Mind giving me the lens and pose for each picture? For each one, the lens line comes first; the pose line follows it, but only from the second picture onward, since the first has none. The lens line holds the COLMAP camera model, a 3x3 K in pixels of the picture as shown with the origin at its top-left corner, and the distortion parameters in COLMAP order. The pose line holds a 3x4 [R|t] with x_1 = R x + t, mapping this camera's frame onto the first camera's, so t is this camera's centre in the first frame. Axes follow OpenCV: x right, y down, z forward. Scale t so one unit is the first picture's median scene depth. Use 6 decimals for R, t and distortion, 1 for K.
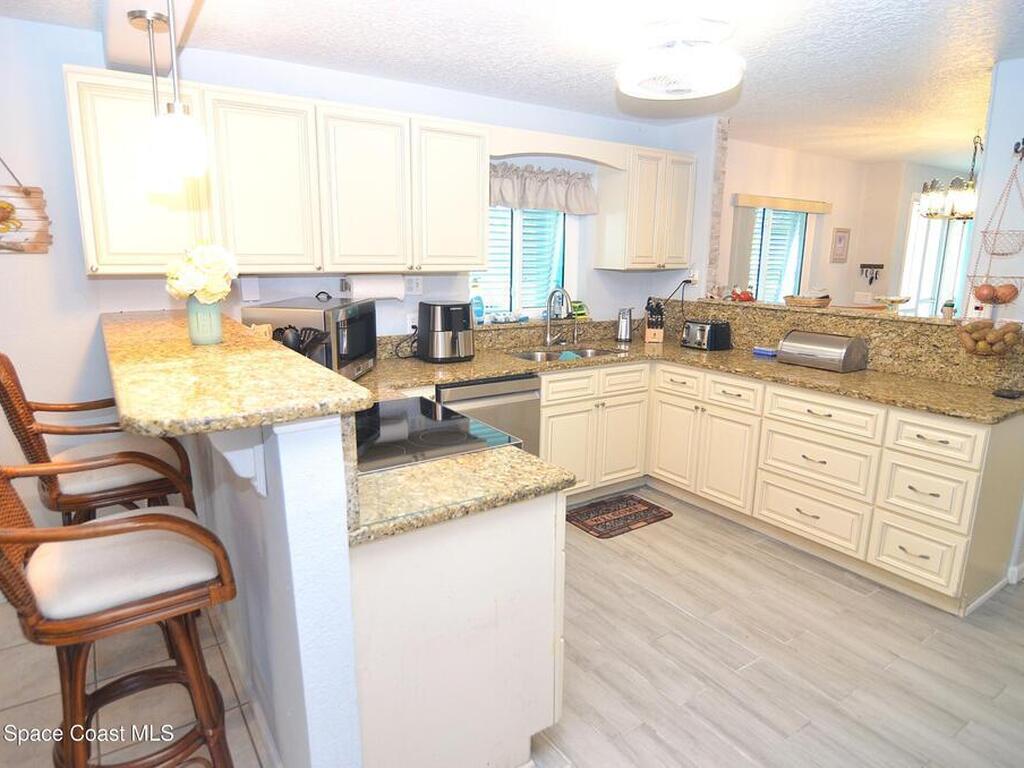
lens RADIAL K [[622.3, 0, 508.7], [0, 622.3, 386.7], [0, 0, 1]] dist [-0.011397, -0.008293]
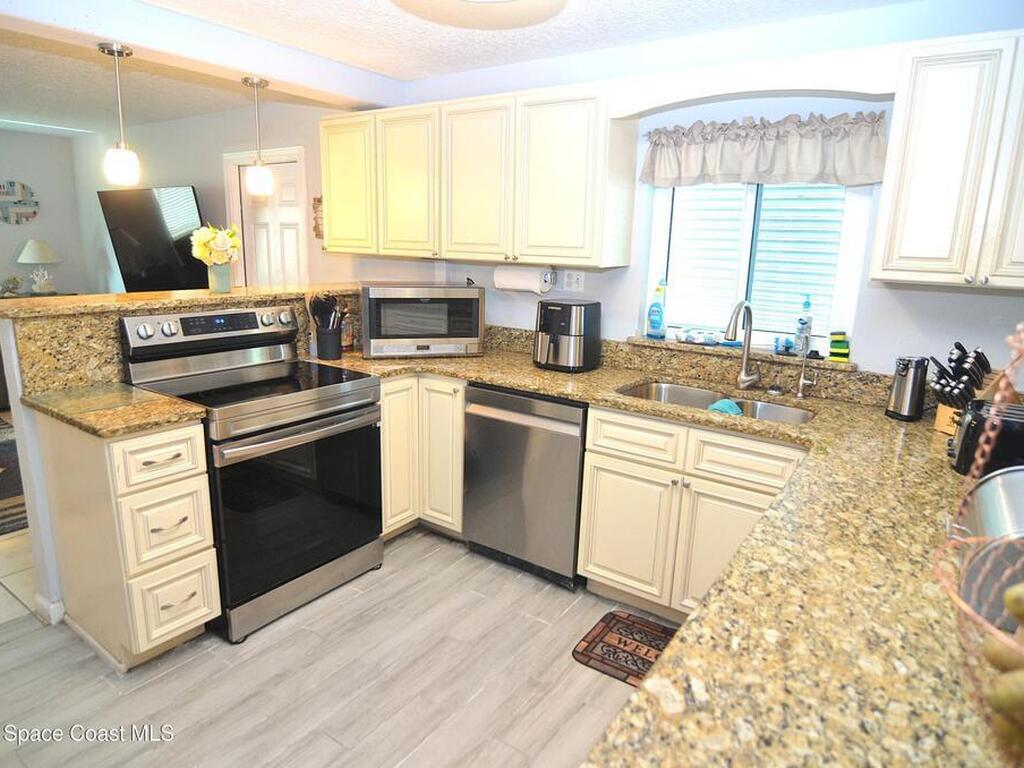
lens RADIAL K [[622.3, 0, 510.6], [0, 622.3, 380.7], [0, 0, 1]] dist [-0.011397, -0.008293]
pose [[0.366047, 0.203397, -0.908097, 0.659891], [-0.221479, 0.966824, 0.127275, -0.118807], [0.903857, 0.154535, 0.398951, 0.589313]]
